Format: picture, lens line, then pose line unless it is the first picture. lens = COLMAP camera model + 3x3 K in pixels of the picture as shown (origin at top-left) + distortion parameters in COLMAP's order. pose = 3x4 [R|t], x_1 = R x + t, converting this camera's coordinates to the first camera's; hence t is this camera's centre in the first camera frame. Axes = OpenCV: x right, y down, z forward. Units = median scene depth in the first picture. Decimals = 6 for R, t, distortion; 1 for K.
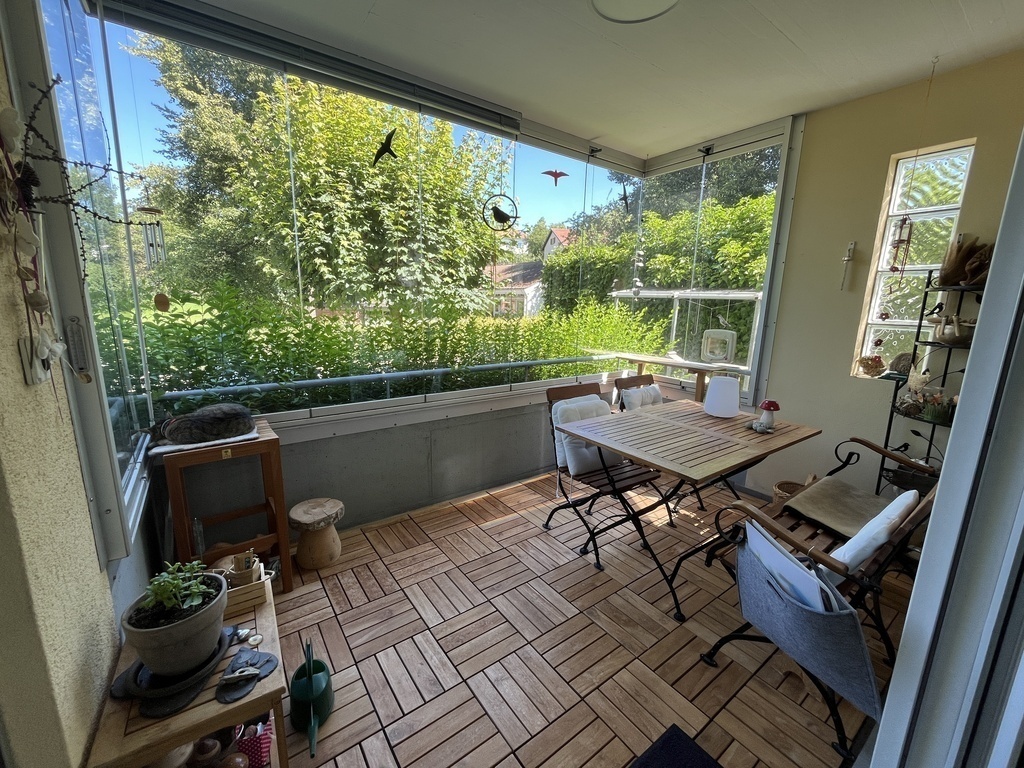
lens RADIAL K [[417.1, 0, 508.8], [0, 417.1, 384.3], [0, 0, 1]] dist [-0.001342, -0.000162]
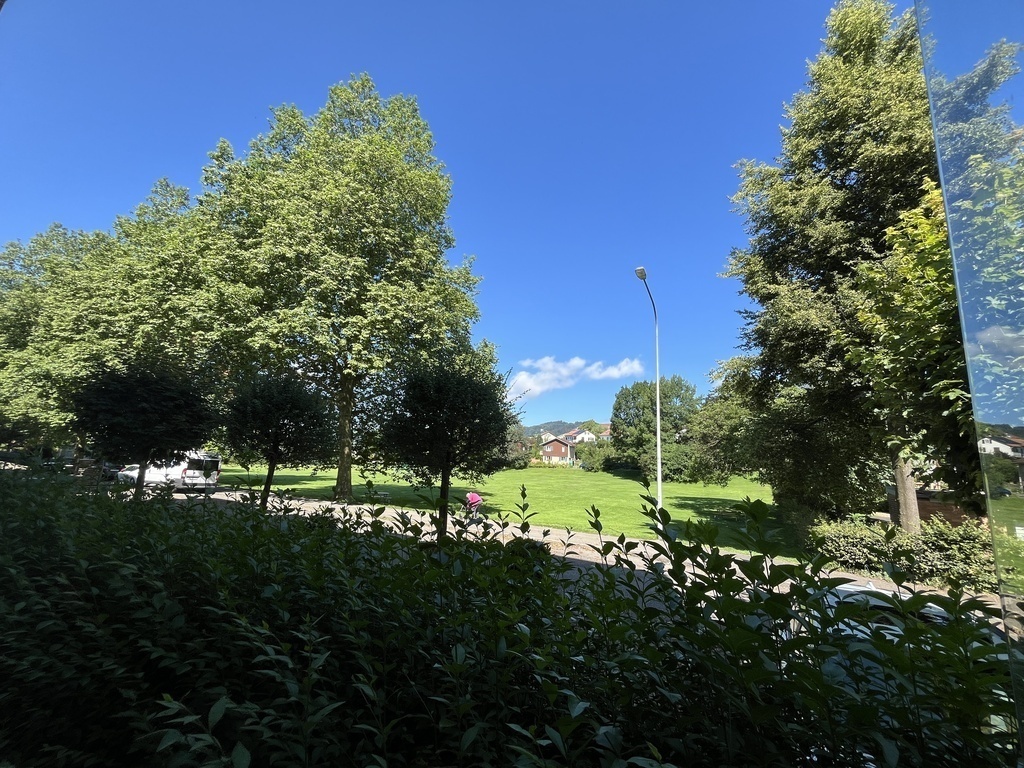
lens RADIAL K [[417.1, 0, 510.7], [0, 417.1, 383.6], [0, 0, 1]] dist [-0.001342, -0.000162]
pose [[0.420239, -0.157551, -0.893631, -0.122011], [-0.217556, 0.938595, -0.267786, -0.037013], [0.880948, 0.306949, 0.360158, 0.098985]]
